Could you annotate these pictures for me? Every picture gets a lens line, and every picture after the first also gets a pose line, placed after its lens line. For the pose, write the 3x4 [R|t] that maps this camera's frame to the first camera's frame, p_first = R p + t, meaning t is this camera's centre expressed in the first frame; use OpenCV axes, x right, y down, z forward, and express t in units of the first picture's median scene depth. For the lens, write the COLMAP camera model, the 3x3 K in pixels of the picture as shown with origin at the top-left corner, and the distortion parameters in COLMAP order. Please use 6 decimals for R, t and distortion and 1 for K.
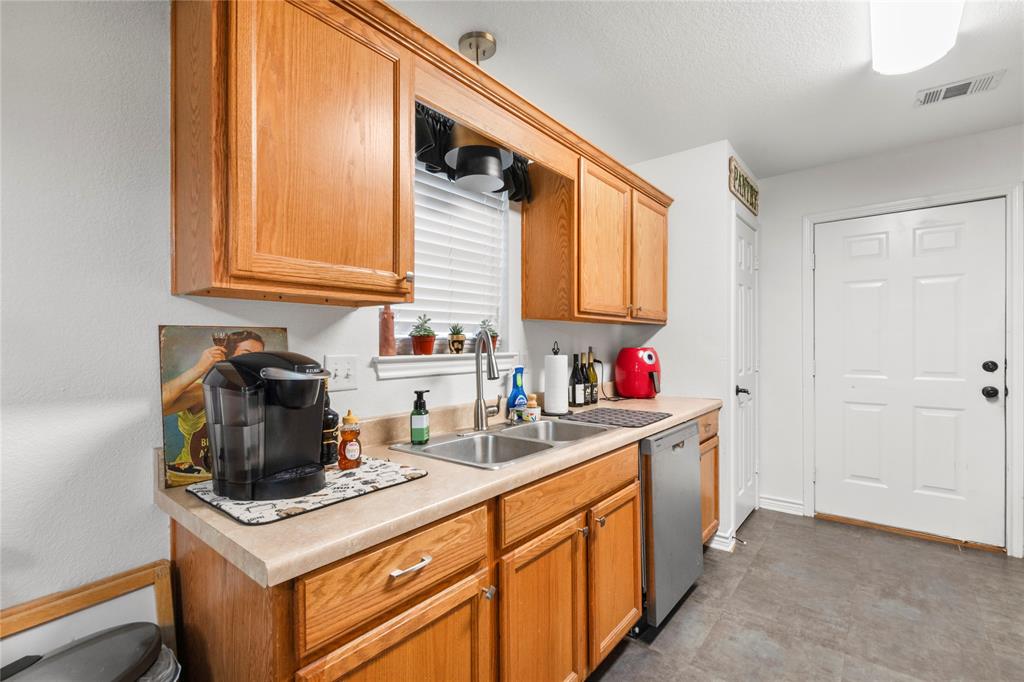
lens RADIAL K [[456.8, 0, 512.0], [0, 456.8, 341.0], [0, 0, 1]] dist [0.001004, -0.001018]
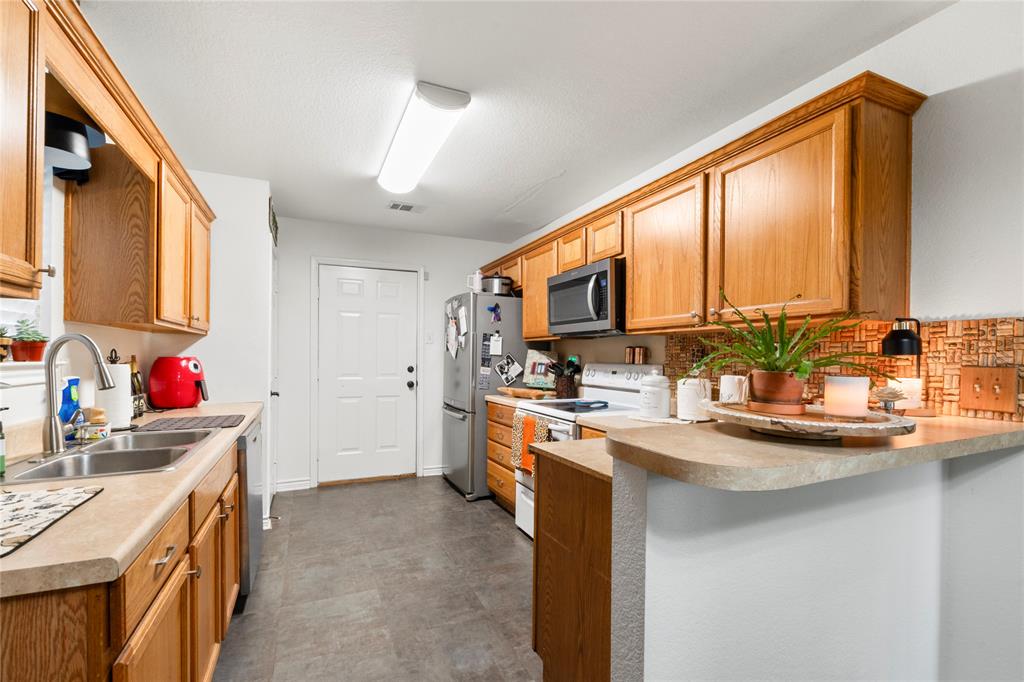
lens RADIAL K [[446.5, 0, 509.8], [0, 446.5, 342.5], [0, 0, 1]] dist [0.000826, -0.000194]
pose [[0.440108, 0.036460, 0.897204, -0.362368], [-0.015082, 0.999335, -0.033212, 0.005909], [-0.897818, 0.001085, 0.440365, -0.088346]]
